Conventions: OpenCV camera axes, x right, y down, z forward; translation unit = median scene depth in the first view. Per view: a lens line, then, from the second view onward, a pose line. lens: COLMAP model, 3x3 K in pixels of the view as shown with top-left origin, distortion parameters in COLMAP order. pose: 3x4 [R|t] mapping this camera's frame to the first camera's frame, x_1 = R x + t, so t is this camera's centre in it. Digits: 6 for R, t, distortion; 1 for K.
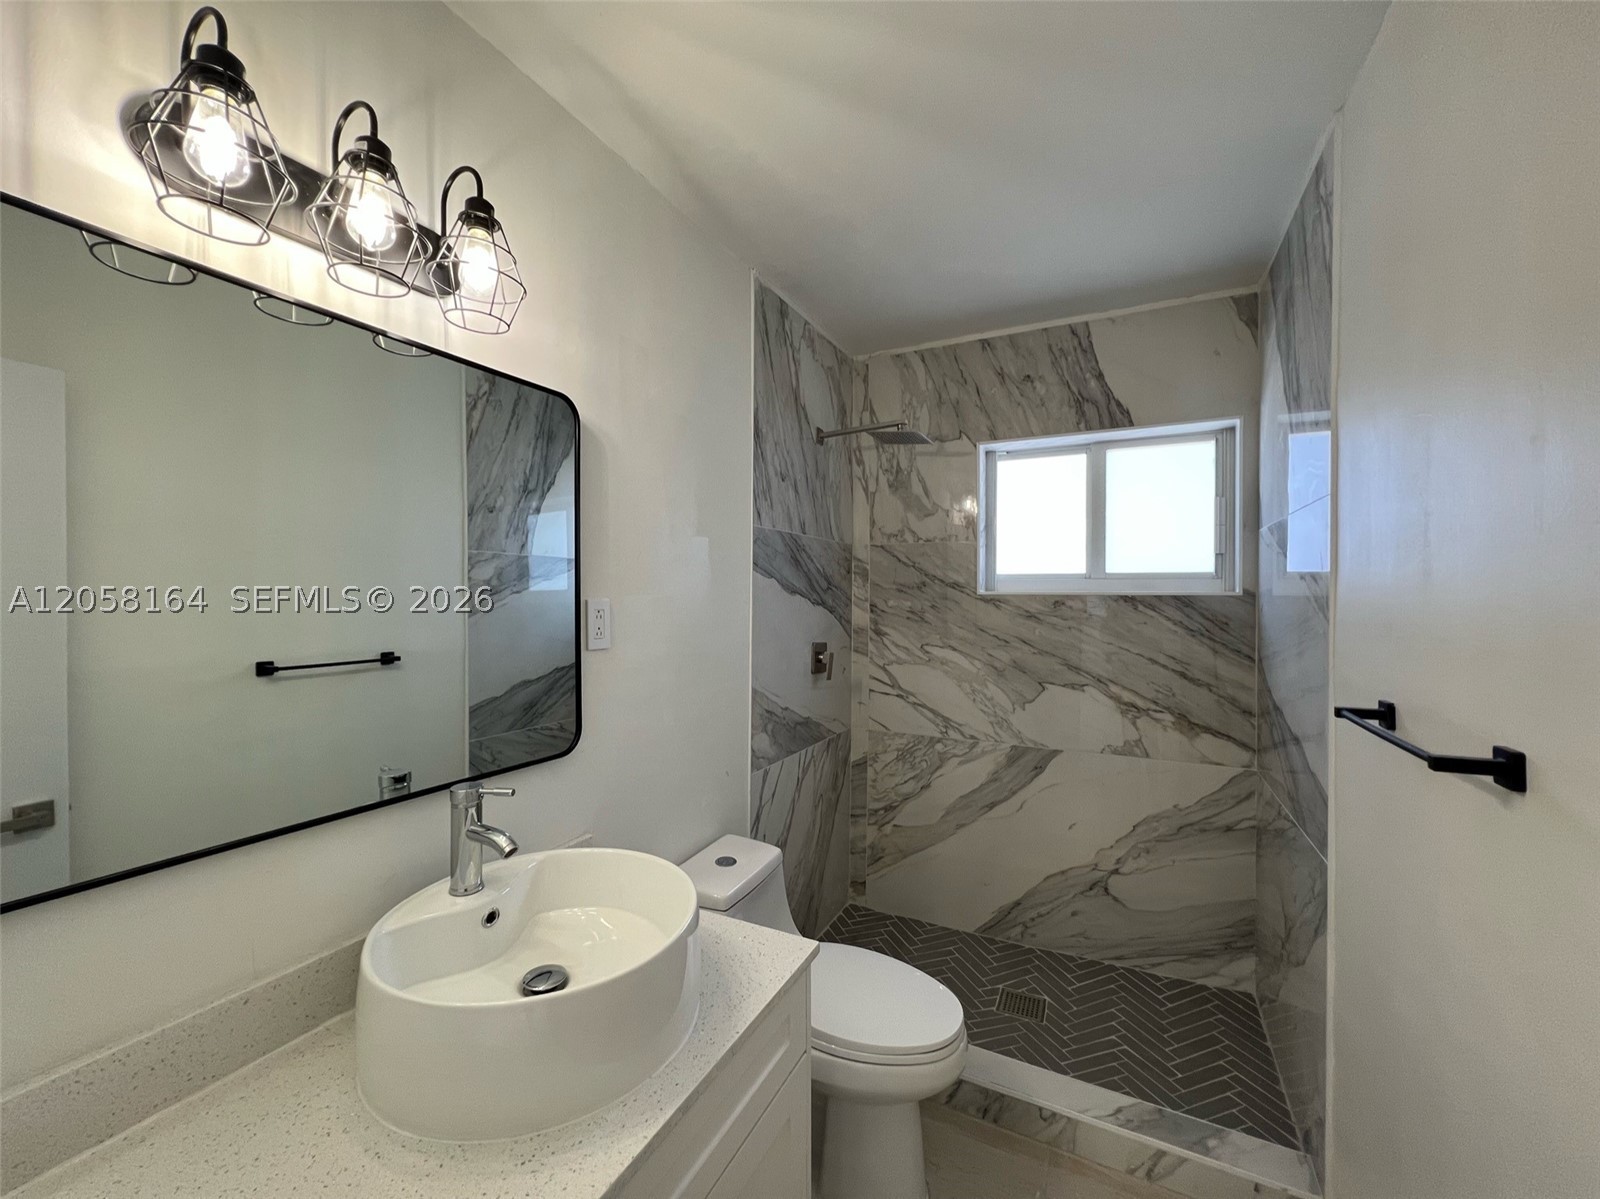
lens RADIAL K [[643.2, 0, 795.5], [0, 643.2, 594.7], [0, 0, 1]] dist [0.000099, 0.000392]
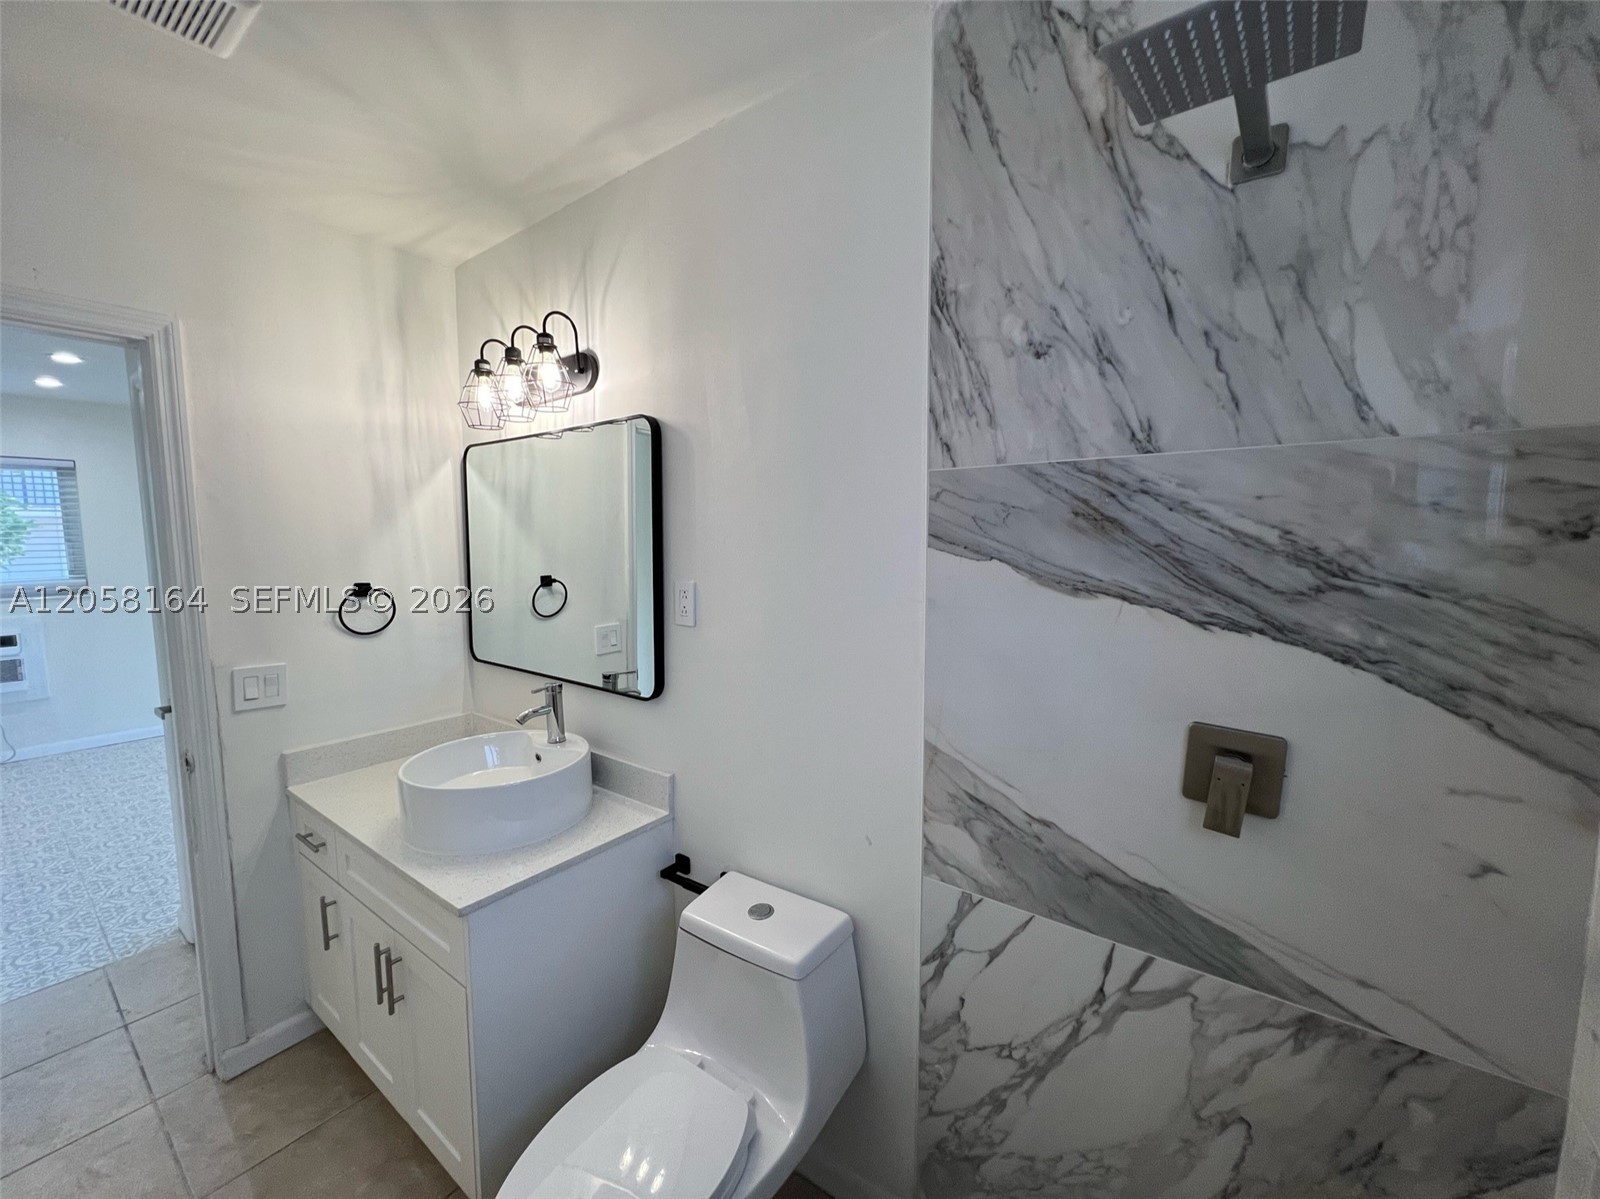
lens RADIAL K [[643.2, 0, 795.5], [0, 643.2, 594.7], [0, 0, 1]] dist [0.000099, 0.000392]
pose [[-0.177476, 0.088518, -0.980136, 0.531787], [0.005627, 0.996022, 0.088934, -0.047165], [0.984109, 0.010269, -0.177268, 0.971121]]
